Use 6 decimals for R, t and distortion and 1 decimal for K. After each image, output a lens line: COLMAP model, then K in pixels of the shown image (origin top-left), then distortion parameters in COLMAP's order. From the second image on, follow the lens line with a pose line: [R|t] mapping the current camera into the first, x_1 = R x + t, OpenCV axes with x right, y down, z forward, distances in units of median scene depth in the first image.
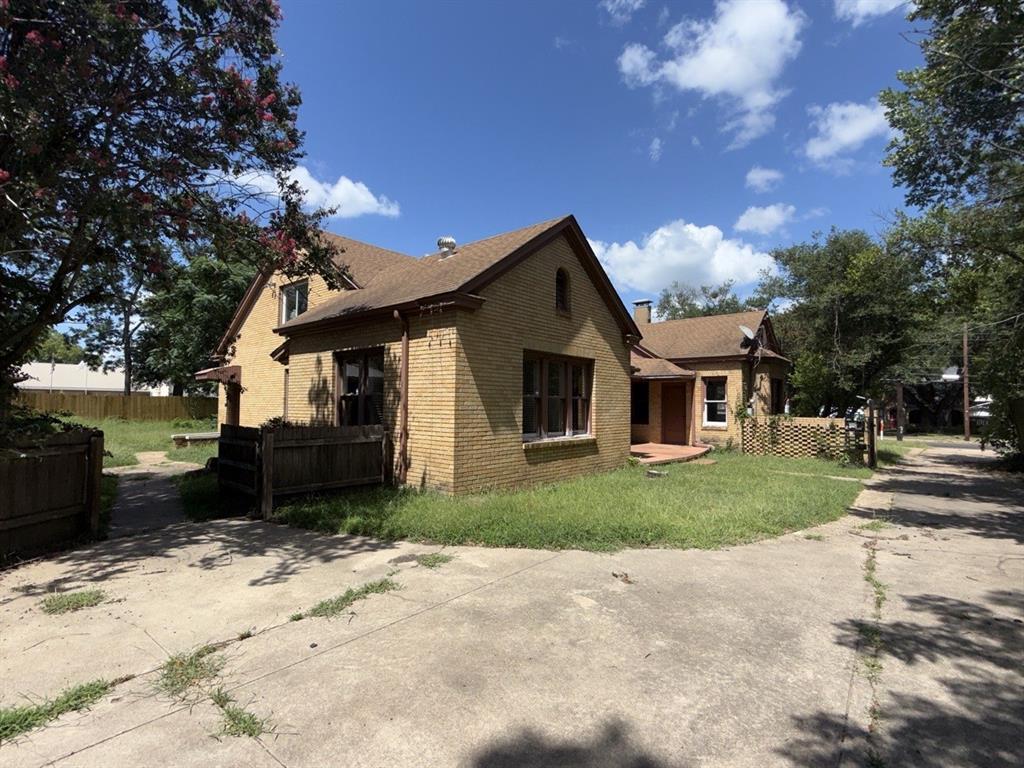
lens RADIAL K [[488.9, 0, 512.2], [0, 488.9, 386.0], [0, 0, 1]] dist [-0.001160, 0.000364]
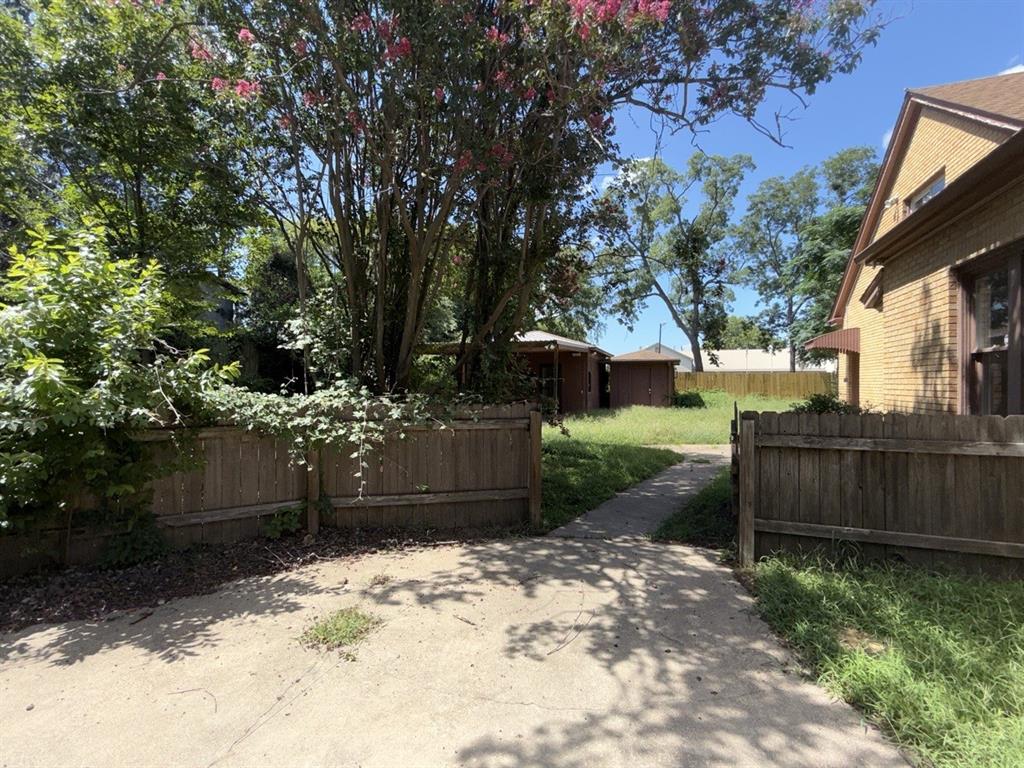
lens RADIAL K [[488.9, 0, 513.2], [0, 488.9, 386.0], [0, 0, 1]] dist [-0.001160, 0.000364]
pose [[0.336135, -0.001587, -0.941812, -0.073239], [0.041771, 0.999040, 0.013225, 0.050067], [0.940887, -0.043785, 0.335878, 0.720955]]
